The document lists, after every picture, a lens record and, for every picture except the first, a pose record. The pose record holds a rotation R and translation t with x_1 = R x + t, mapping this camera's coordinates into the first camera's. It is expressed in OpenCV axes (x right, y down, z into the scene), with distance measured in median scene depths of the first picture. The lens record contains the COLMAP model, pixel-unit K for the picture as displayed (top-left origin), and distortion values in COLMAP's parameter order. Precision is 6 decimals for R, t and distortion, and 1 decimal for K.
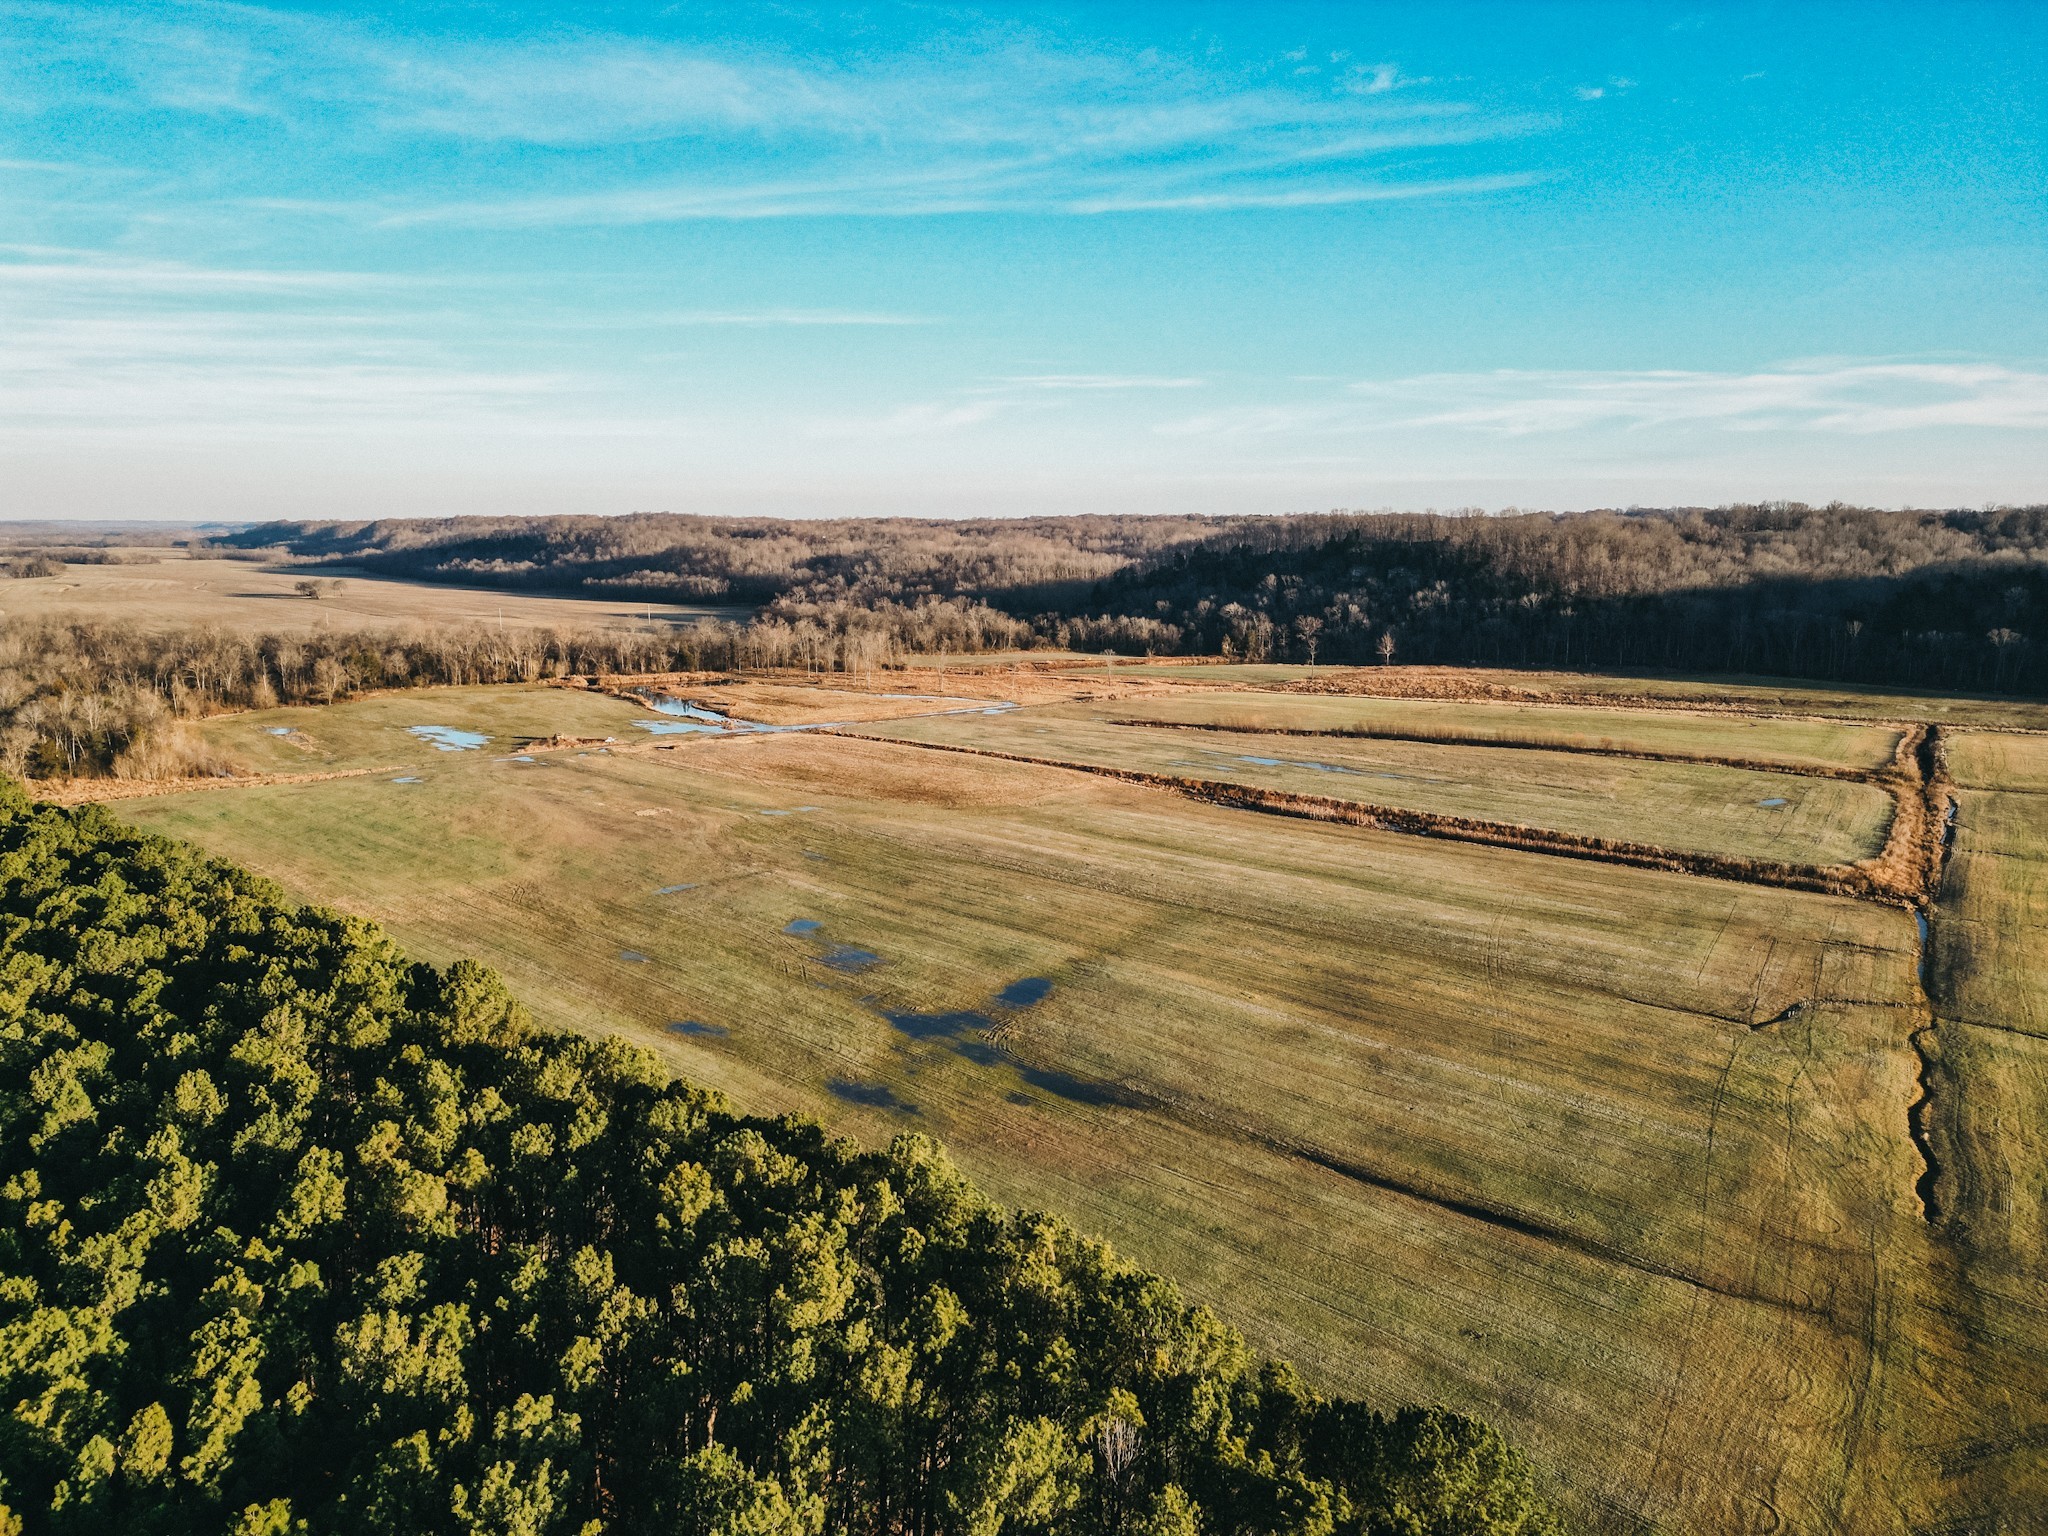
lens RADIAL K [[1458.9, 0, 1024.0], [0, 1458.9, 768.0], [0, 0, 1]] dist [0.109280, -0.114818]
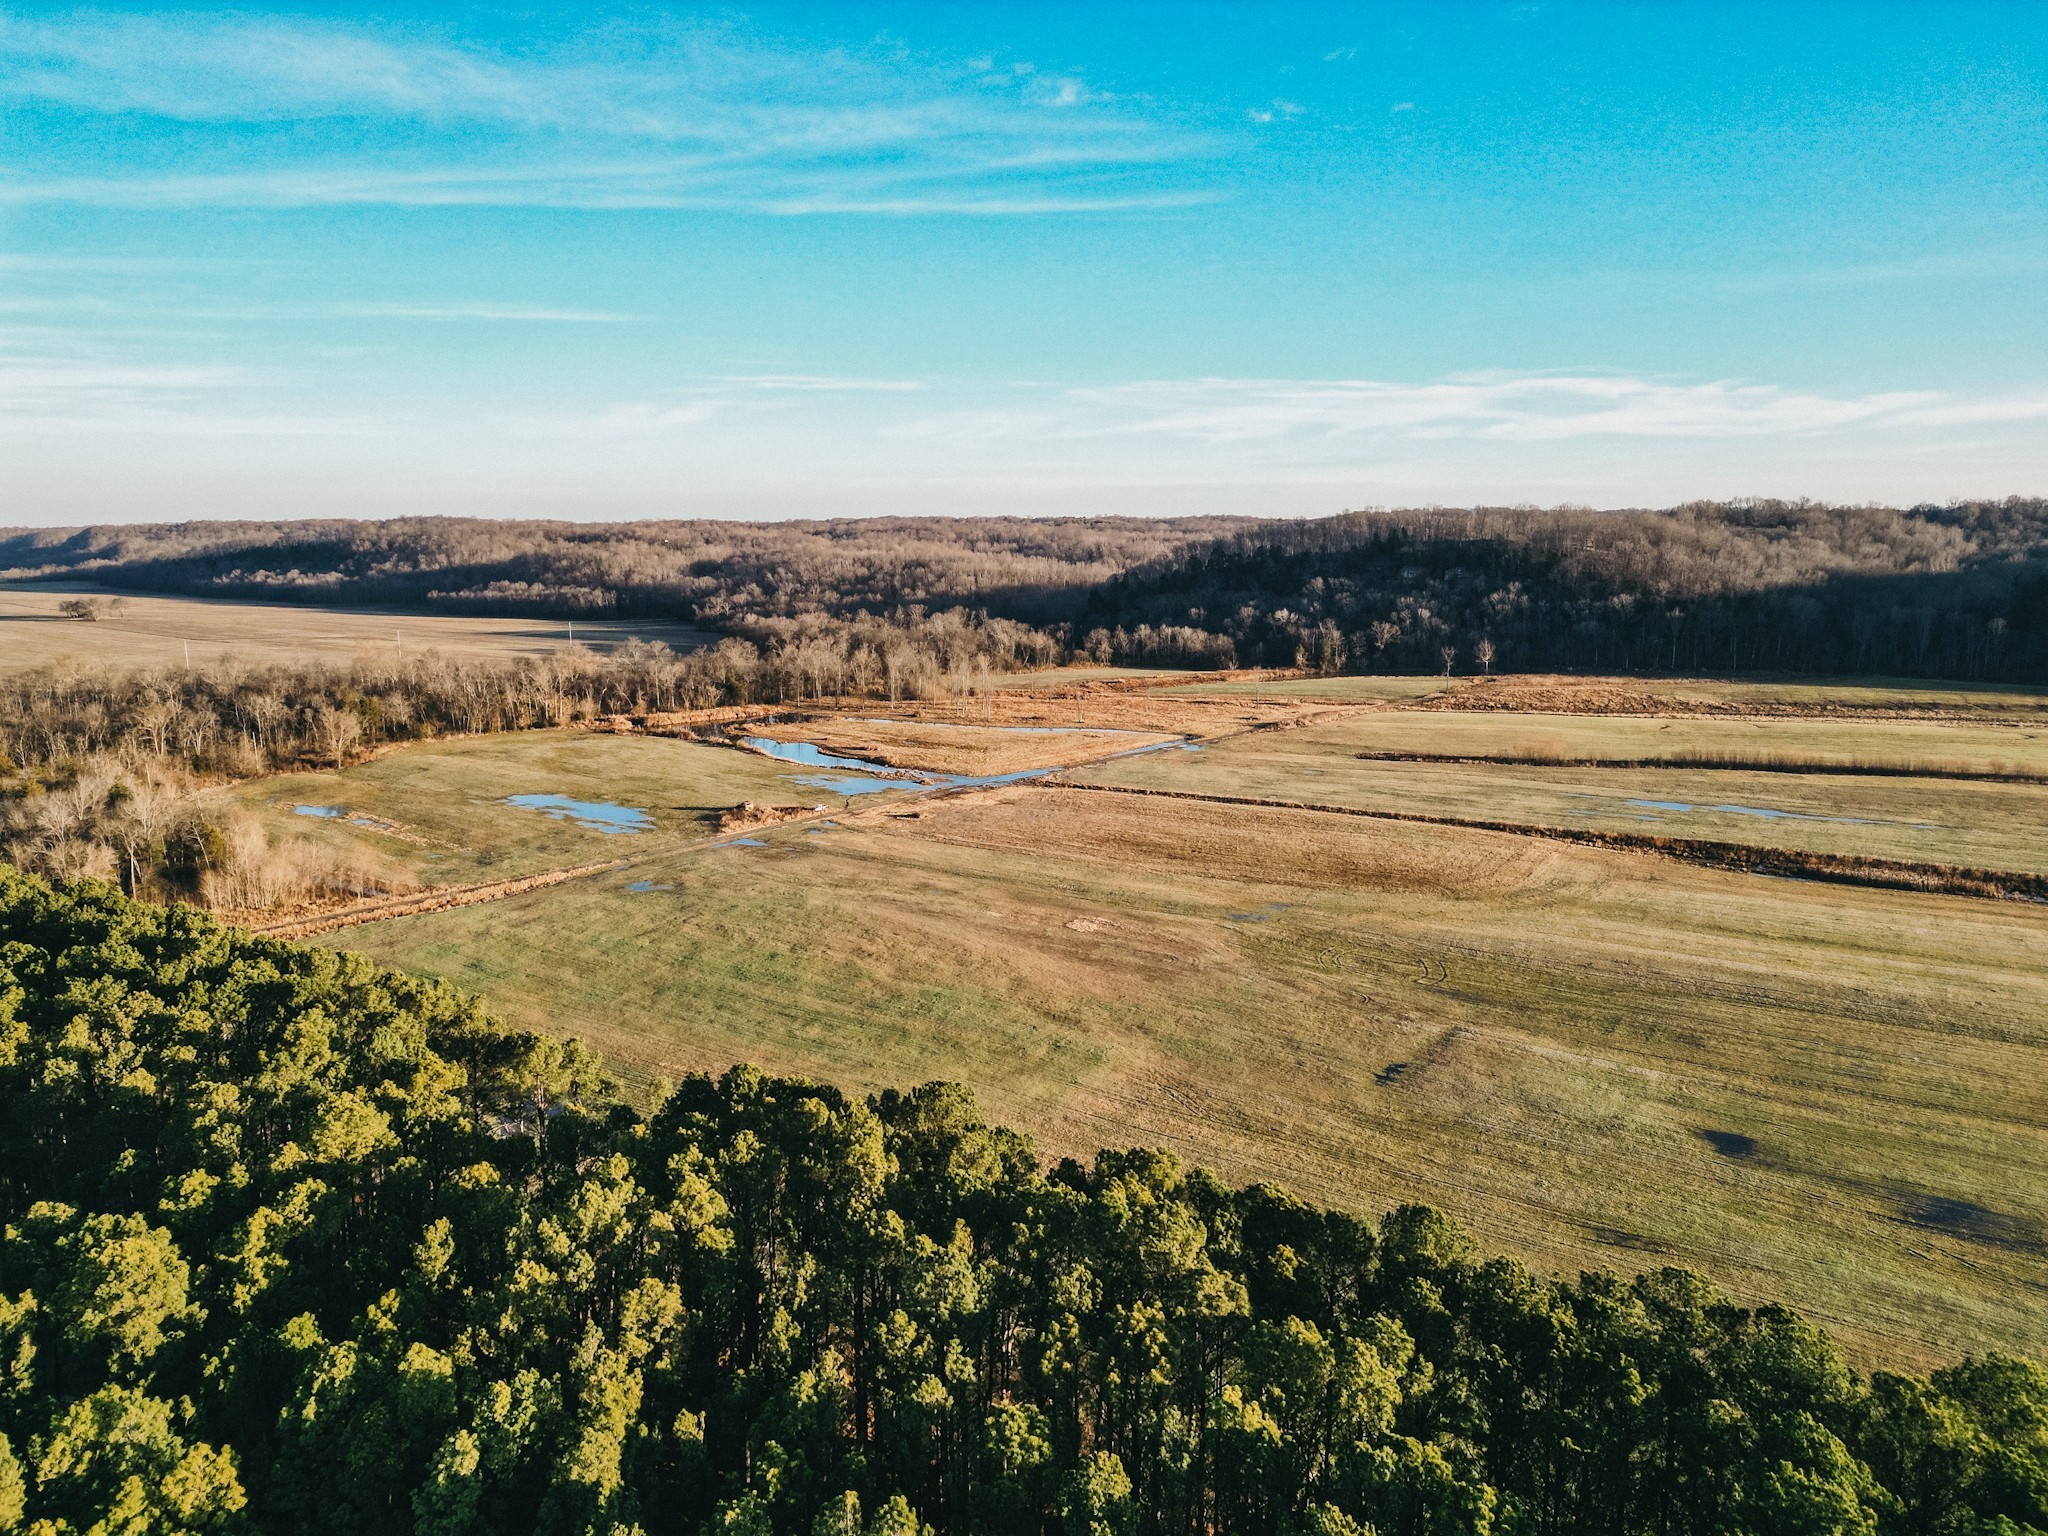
lens RADIAL K [[1447.9, 0, 1015.9], [0, 1447.9, 803.7], [0, 0, 1]] dist [0.068332, -0.050142]
pose [[0.983919, -0.040674, 0.173923, -0.167339], [0.036575, 0.998974, 0.026706, -0.020365], [-0.174831, -0.019915, 0.984397, 0.127222]]
